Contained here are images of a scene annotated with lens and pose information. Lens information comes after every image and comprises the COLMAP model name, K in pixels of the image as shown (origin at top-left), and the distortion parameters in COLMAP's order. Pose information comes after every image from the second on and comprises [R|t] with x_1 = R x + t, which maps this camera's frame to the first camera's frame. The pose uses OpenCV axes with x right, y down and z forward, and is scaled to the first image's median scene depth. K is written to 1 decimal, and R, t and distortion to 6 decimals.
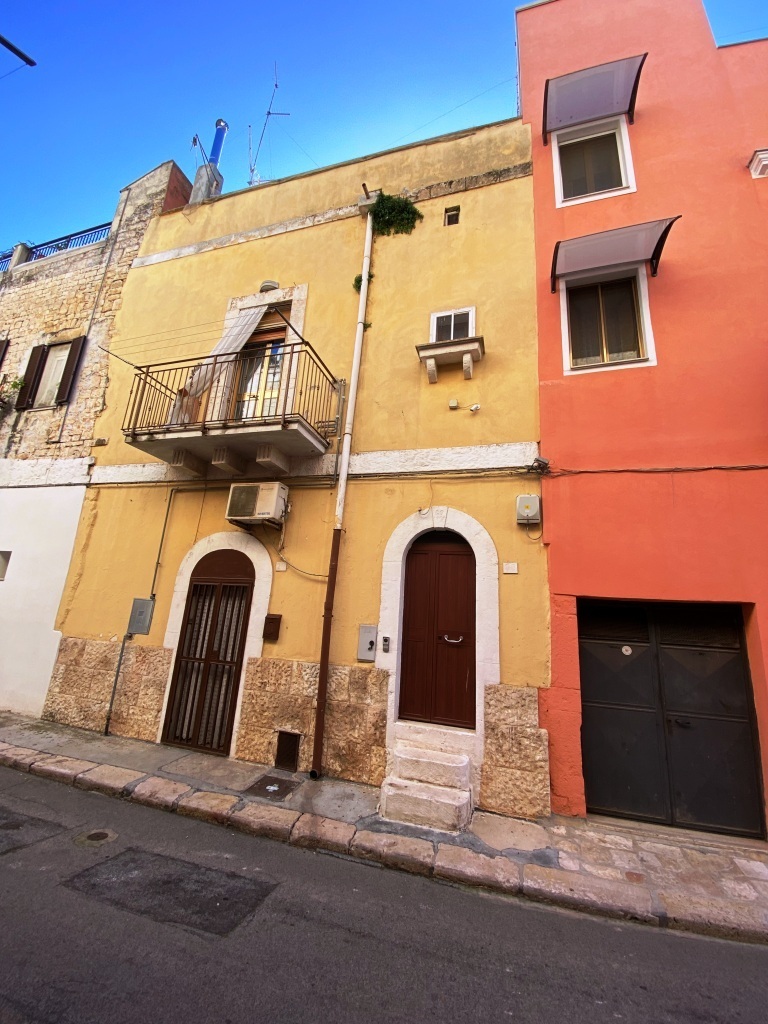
lens RADIAL K [[408.6, 0, 385.6], [0, 408.6, 509.1], [0, 0, 1]] dist [0.009627, -0.016118]
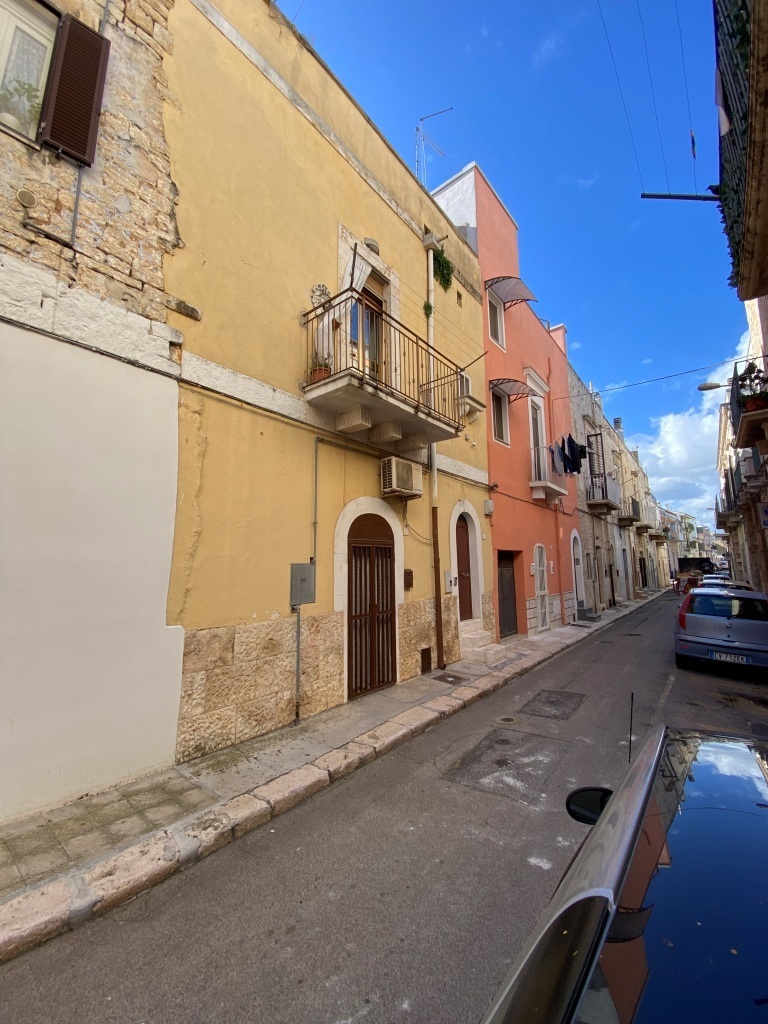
lens RADIAL K [[407.1, 0, 383.5], [0, 407.1, 504.2], [0, 0, 1]] dist [0.031980, -0.025728]
pose [[0.384496, 0.069816, 0.920483, -1.473592], [-0.203637, 0.978987, 0.010808, 0.061844], [-0.900386, -0.191600, 0.390634, 0.606929]]
